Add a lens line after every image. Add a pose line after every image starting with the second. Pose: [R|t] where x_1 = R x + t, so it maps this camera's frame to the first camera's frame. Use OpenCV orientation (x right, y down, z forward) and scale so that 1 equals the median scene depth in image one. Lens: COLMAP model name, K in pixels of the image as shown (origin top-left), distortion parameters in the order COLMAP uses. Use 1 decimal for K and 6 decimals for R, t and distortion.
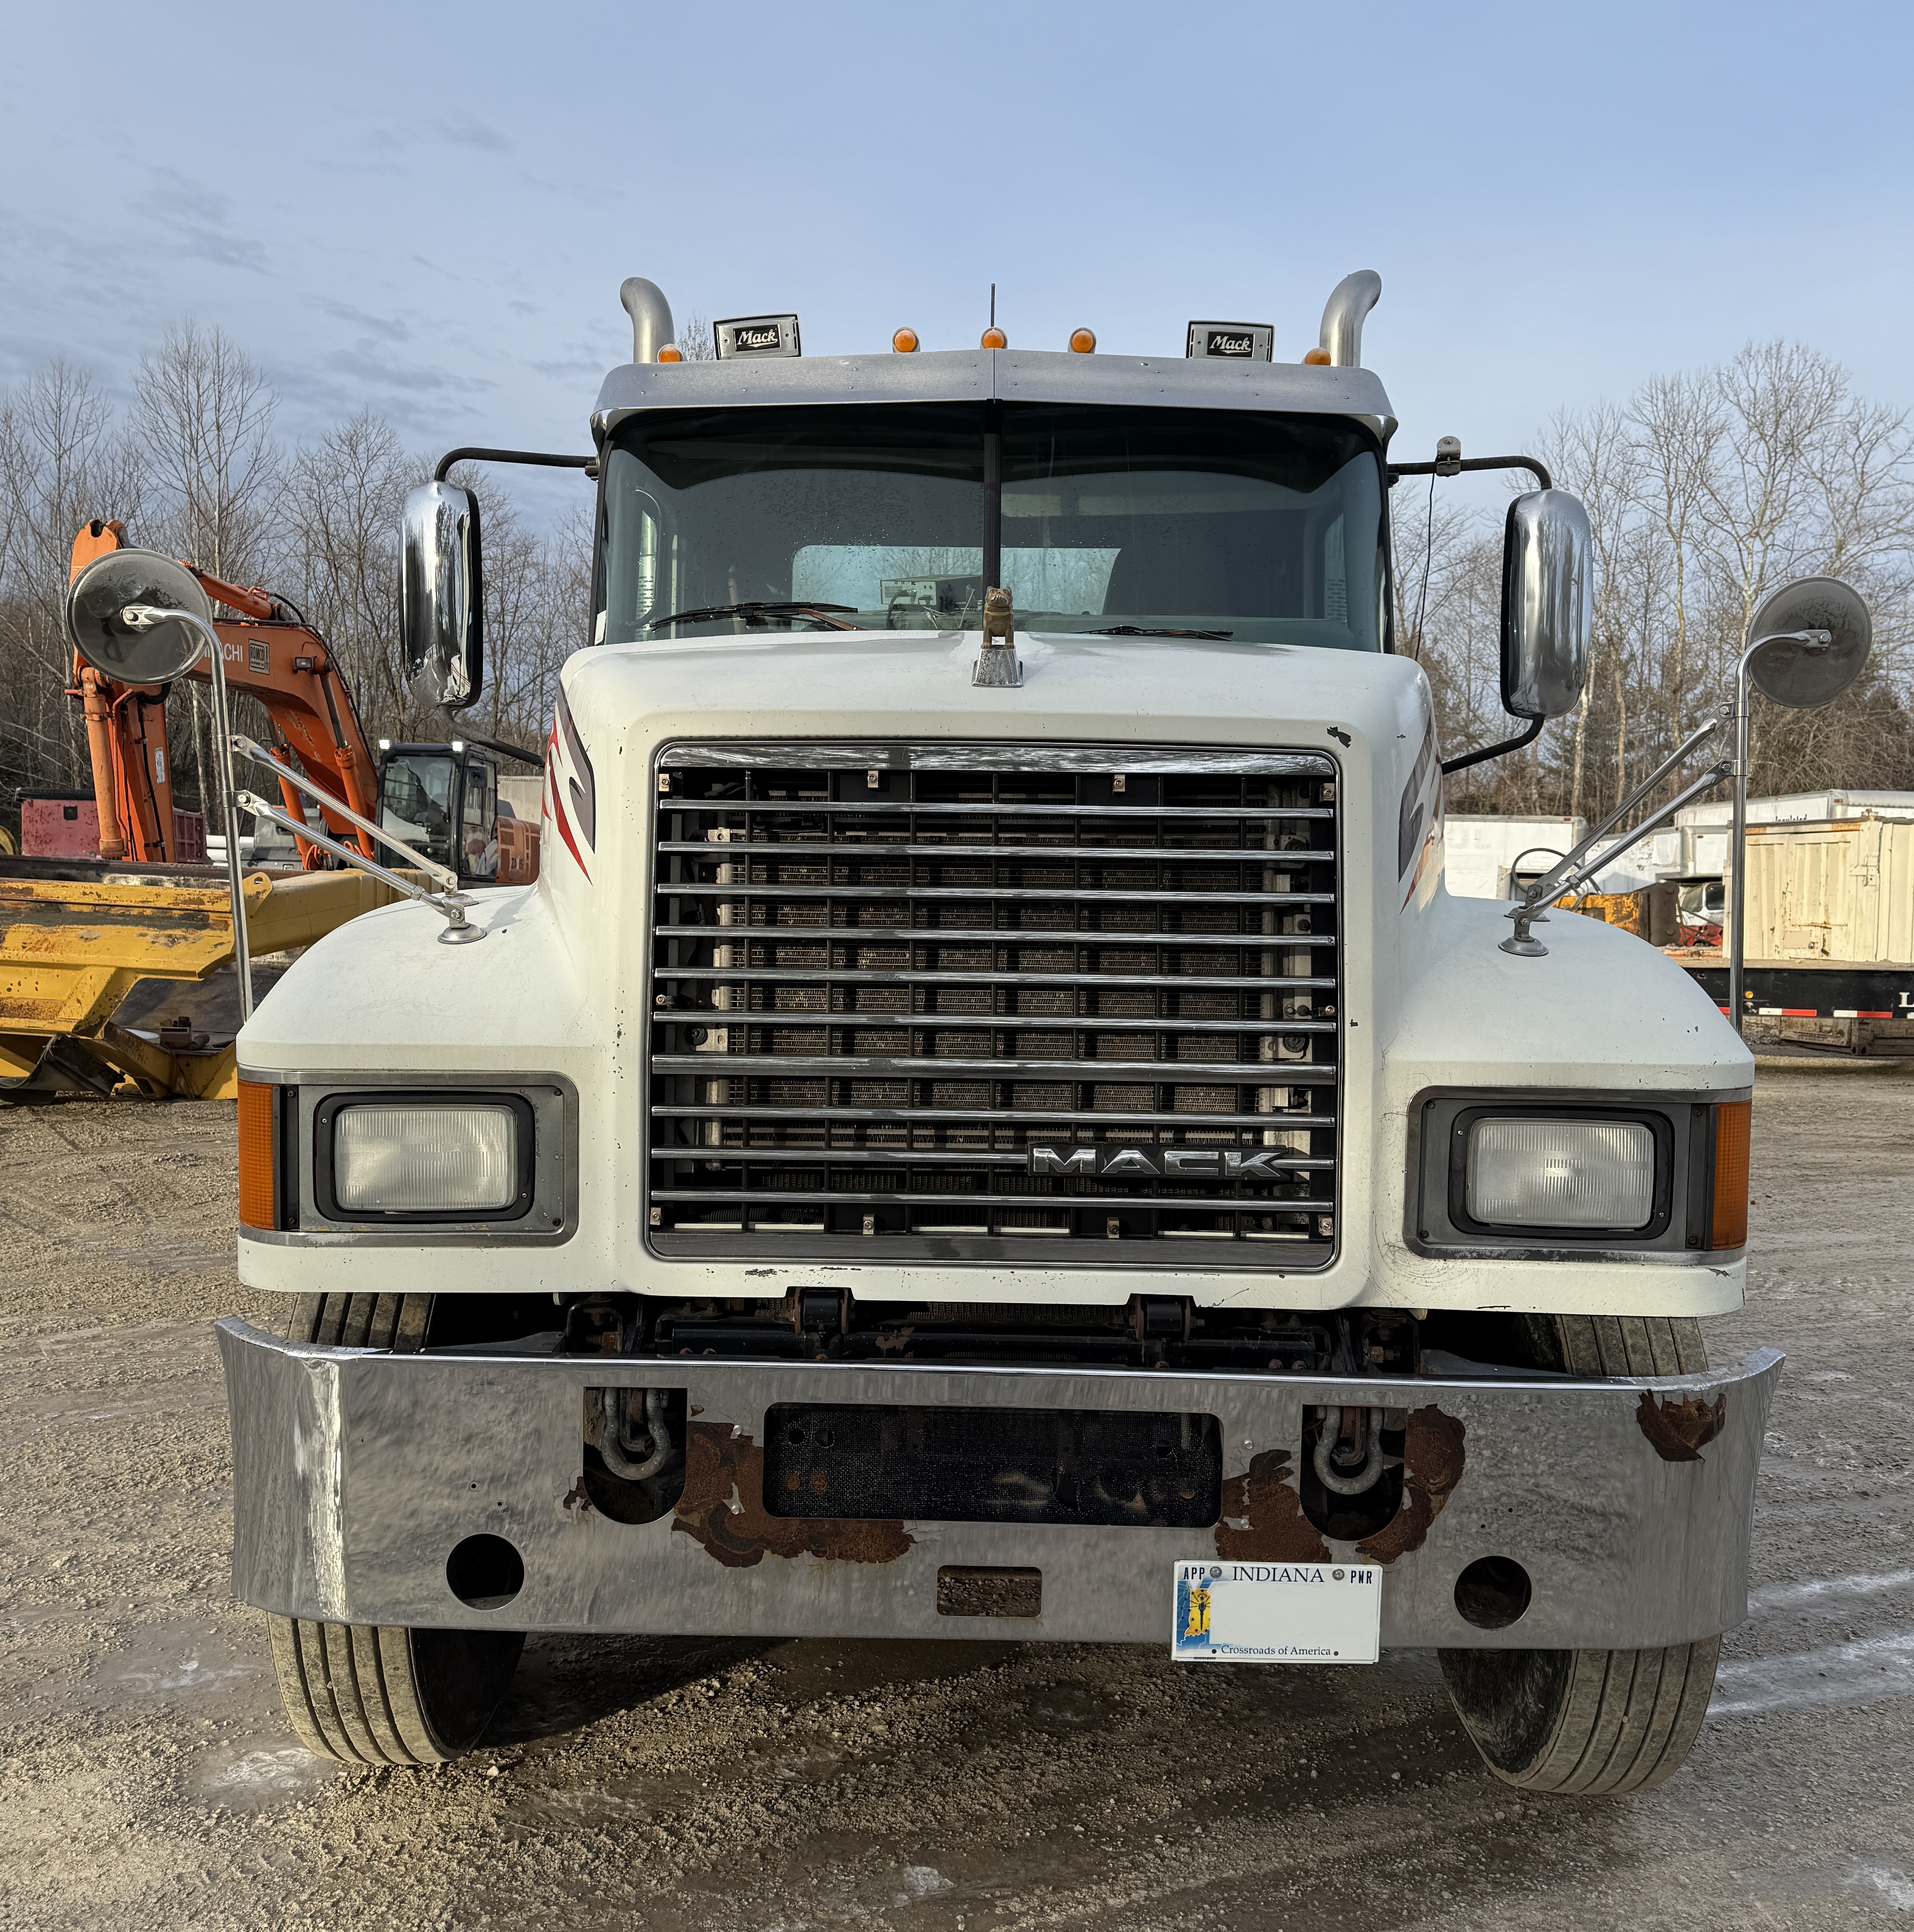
lens RADIAL K [[1826.4, 0, 957.0], [0, 1826.4, 966.0], [0, 0, 1]] dist [0.121984, -0.206959]
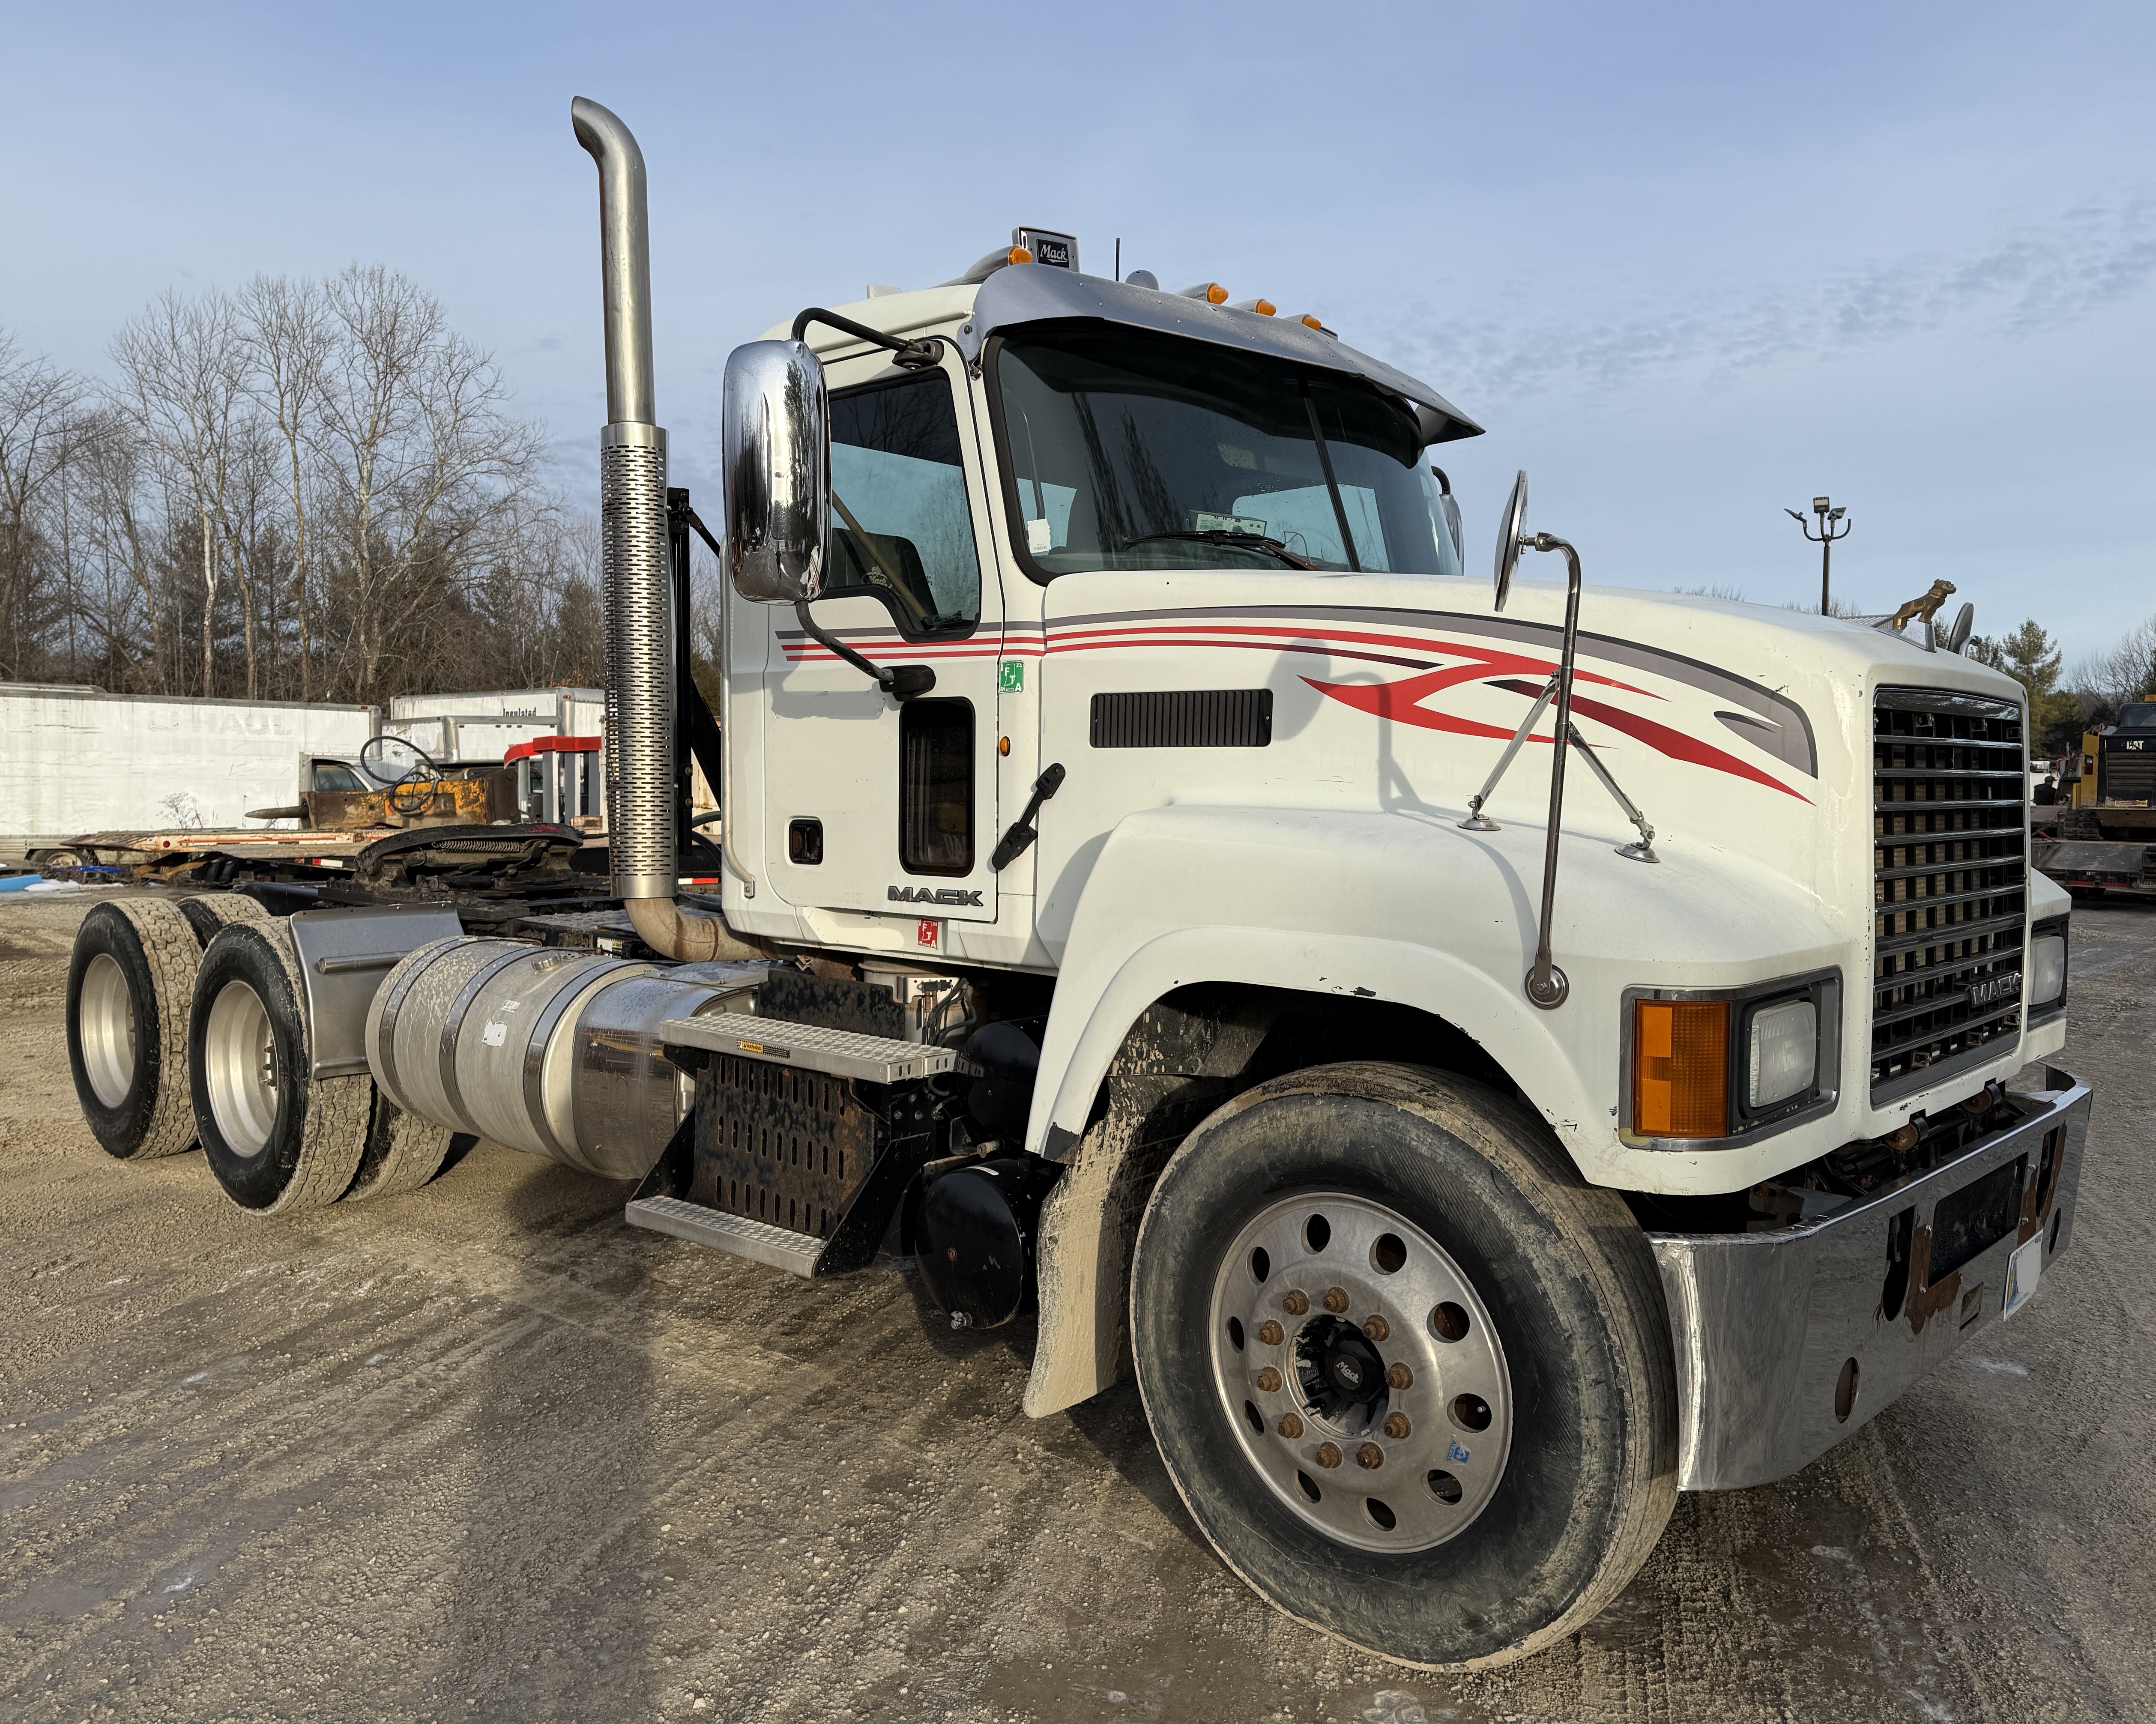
lens RADIAL K [[1727.5, 0, 1078.0], [0, 1727.5, 862.0], [0, 0, 1]] dist [0.005225, 0.002553]
pose [[0.666952, -0.048841, 0.743498, -0.116385], [0.040182, 0.998755, 0.029563, -0.005253], [-0.744017, 0.010159, 0.668084, 0.052376]]
